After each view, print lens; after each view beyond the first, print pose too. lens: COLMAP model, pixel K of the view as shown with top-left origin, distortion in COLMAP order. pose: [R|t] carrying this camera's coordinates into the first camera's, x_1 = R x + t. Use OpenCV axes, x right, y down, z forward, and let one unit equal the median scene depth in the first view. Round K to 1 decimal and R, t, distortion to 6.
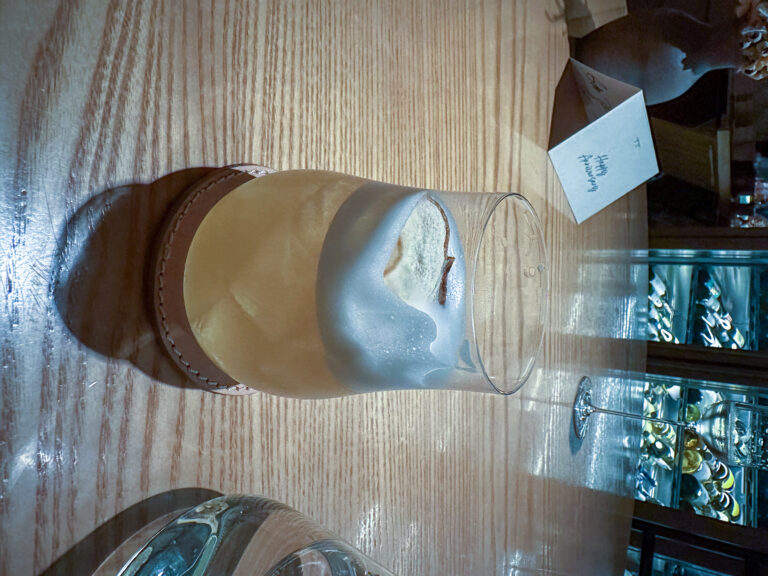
lens RADIAL K [[532.8, 0, 386.3], [0, 532.8, 286.4], [0, 0, 1]] dist [-0.032057, 0.007305]
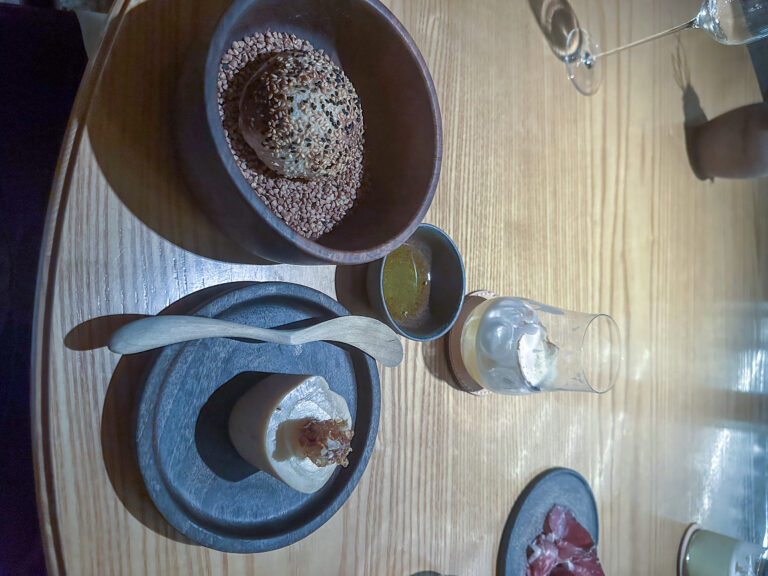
lens RADIAL K [[532.8, 0, 383.8], [0, 532.8, 285.8], [0, 0, 1]] dist [-0.032057, 0.007305]
pose [[0.963941, 0.015977, -0.265635, 0.035983], [-0.038736, 0.995989, -0.080661, 0.207112], [0.263281, 0.088042, 0.960693, -0.729501]]
